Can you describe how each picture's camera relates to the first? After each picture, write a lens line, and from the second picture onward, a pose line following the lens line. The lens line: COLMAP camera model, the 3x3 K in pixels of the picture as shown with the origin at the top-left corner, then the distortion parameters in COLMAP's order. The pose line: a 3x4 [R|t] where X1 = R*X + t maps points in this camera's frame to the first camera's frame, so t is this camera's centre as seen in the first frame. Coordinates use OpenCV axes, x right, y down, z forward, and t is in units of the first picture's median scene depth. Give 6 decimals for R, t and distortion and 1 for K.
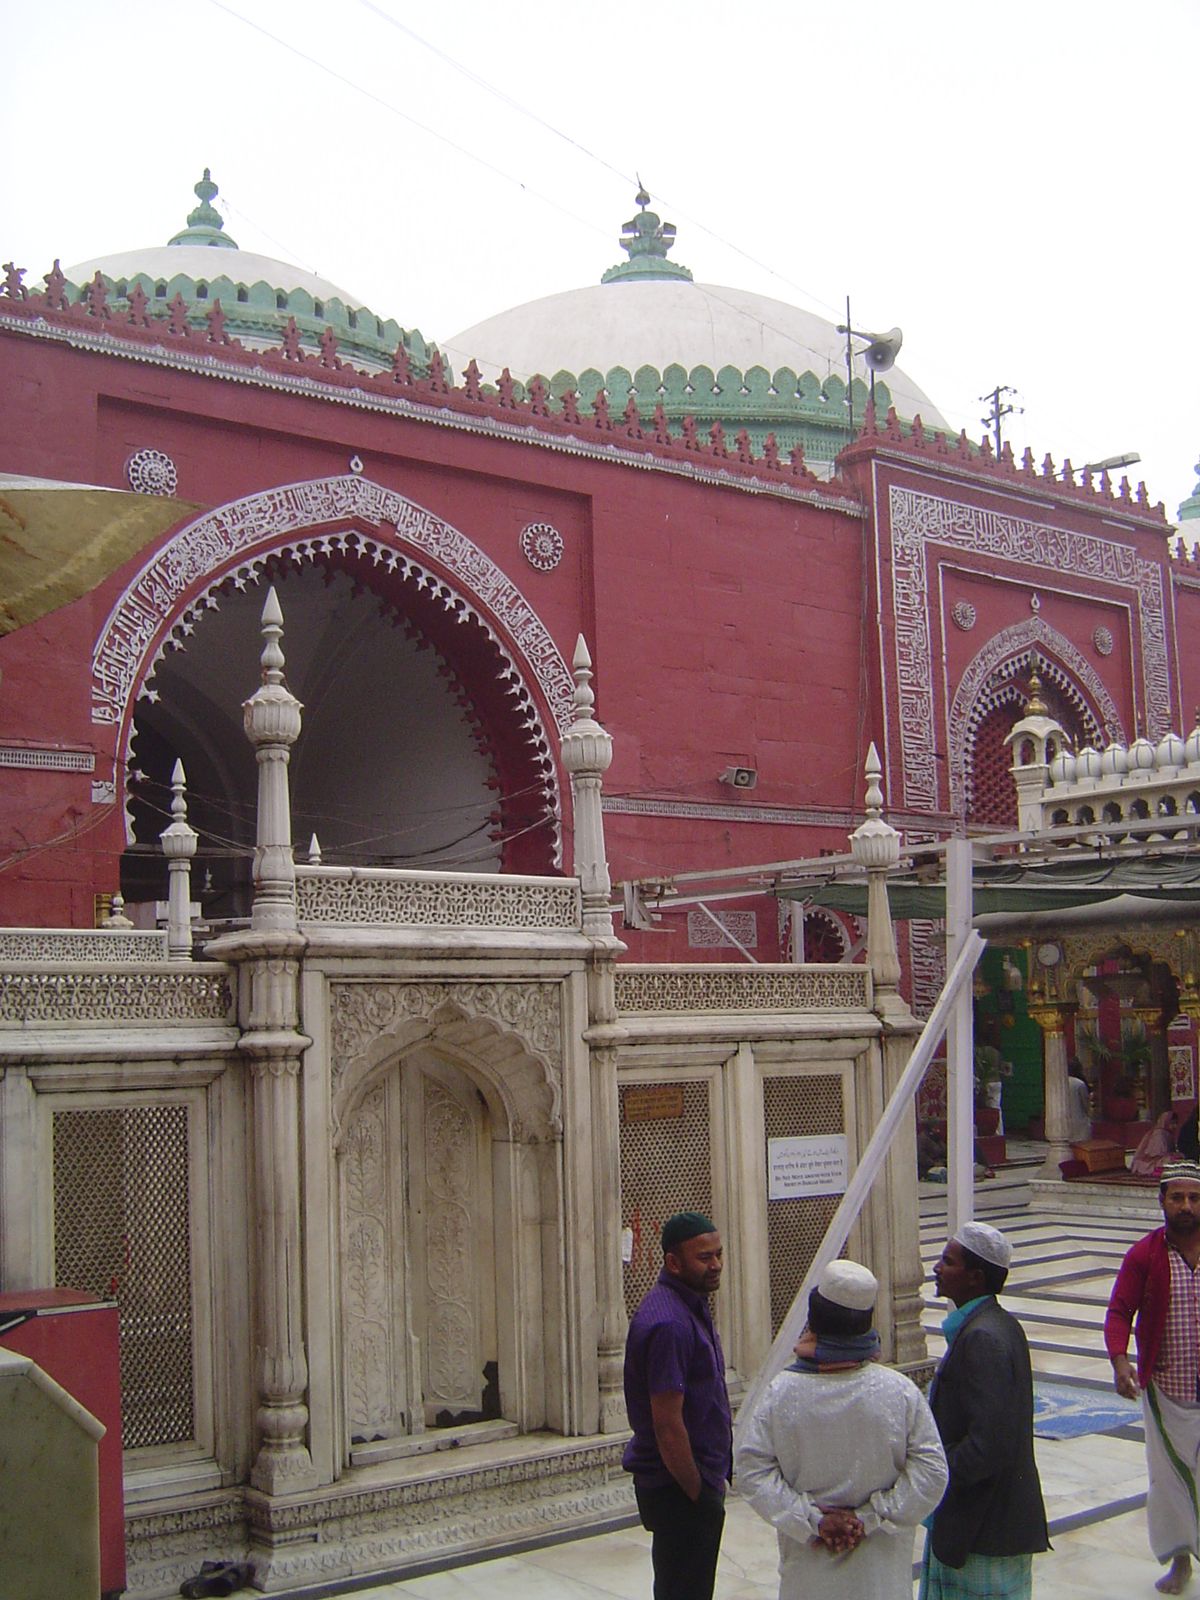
lens RADIAL K [[1846.6, 0, 597.2], [0, 1846.6, 797.1], [0, 0, 1]] dist [-0.130349, 0.000000]
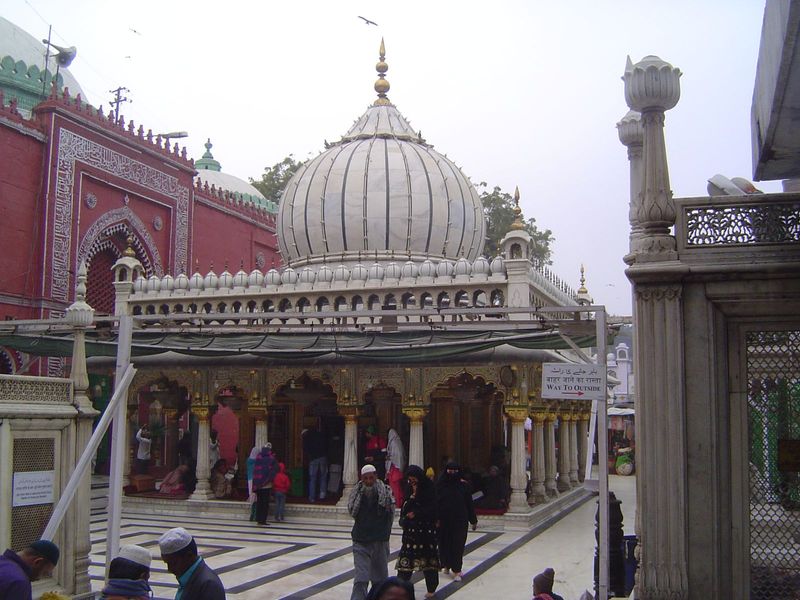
lens RADIAL K [[923.3, 0, 400.3], [0, 923.3, 302.2], [0, 0, 1]] dist [-0.130349, 0.000000]
pose [[0.843851, 0.088849, 0.529170, -0.027272], [-0.088326, 0.995743, -0.026337, 0.004064], [-0.529258, -0.024515, 0.848107, 0.025193]]
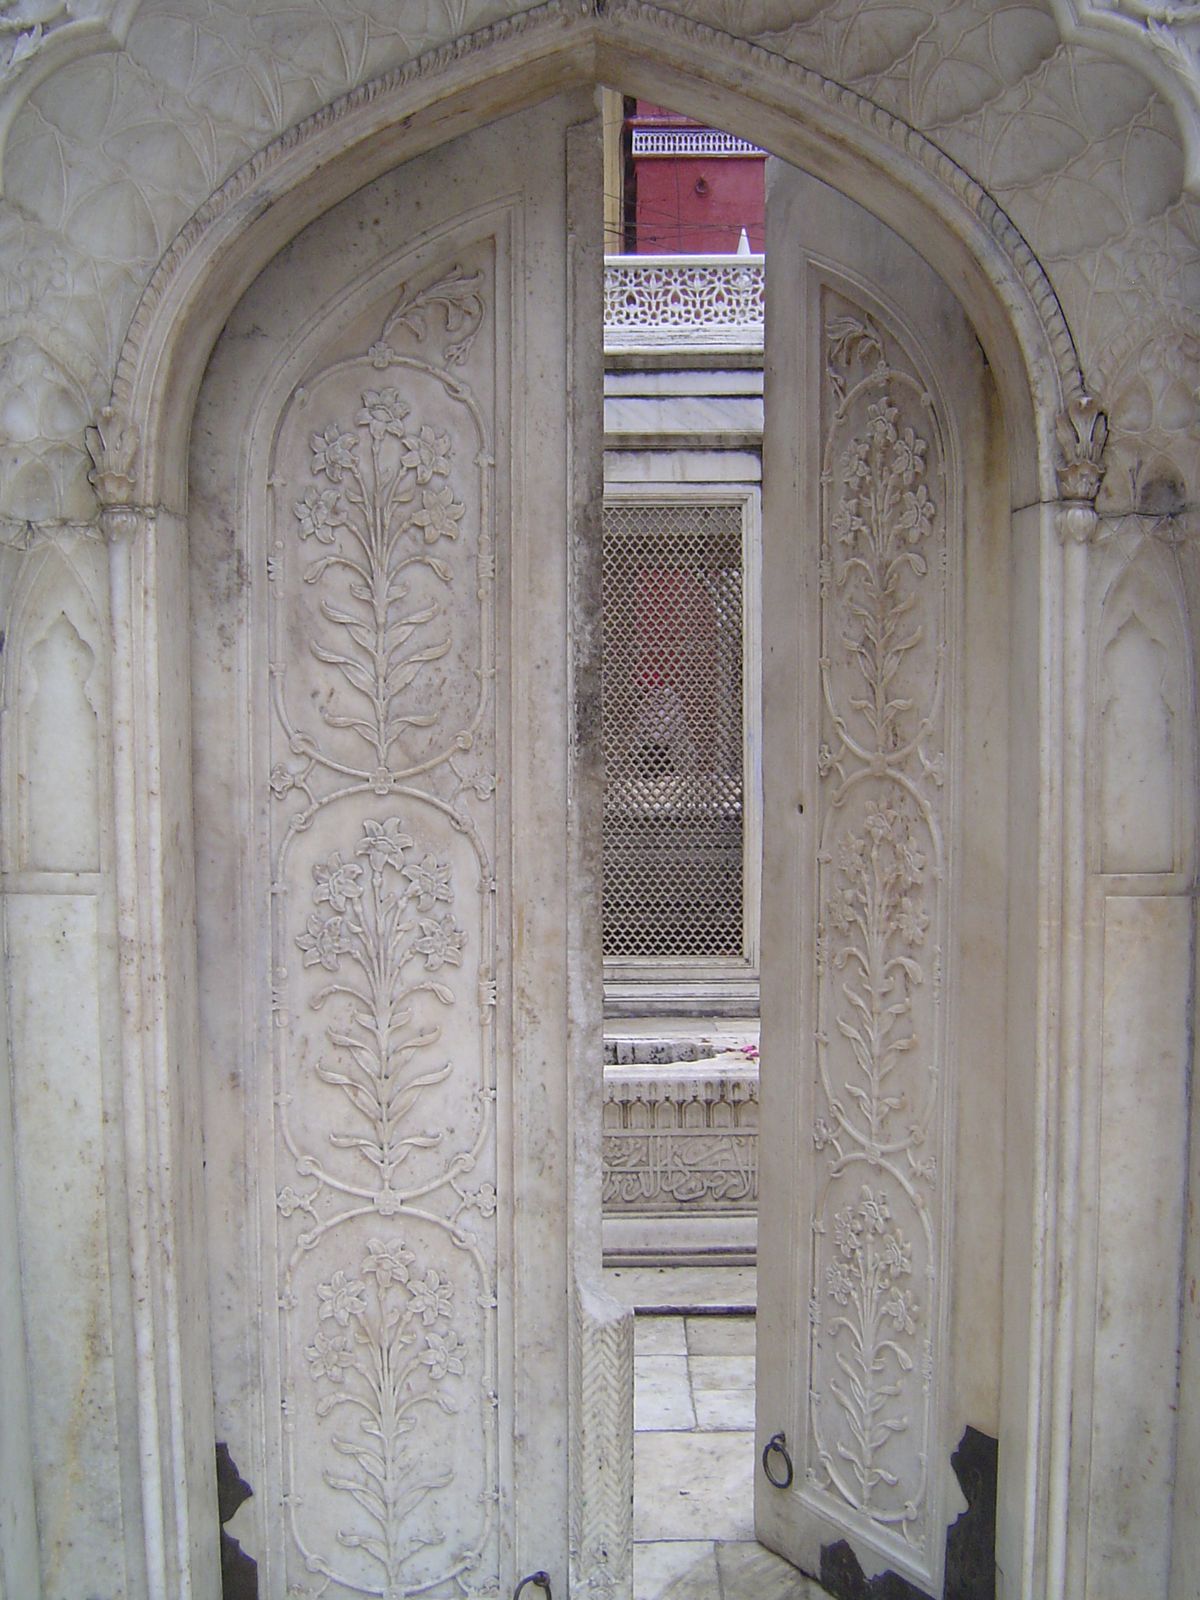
lens RADIAL K [[1846.6, 0, 598.4], [0, 1846.6, 805.0], [0, 0, 1]] dist [-0.130349, 0.000000]
pose [[0.789283, 0.068183, -0.610232, 0.018183], [0.062252, 0.979810, 0.189994, 0.074350], [0.610866, -0.187947, 0.769103, 0.332713]]
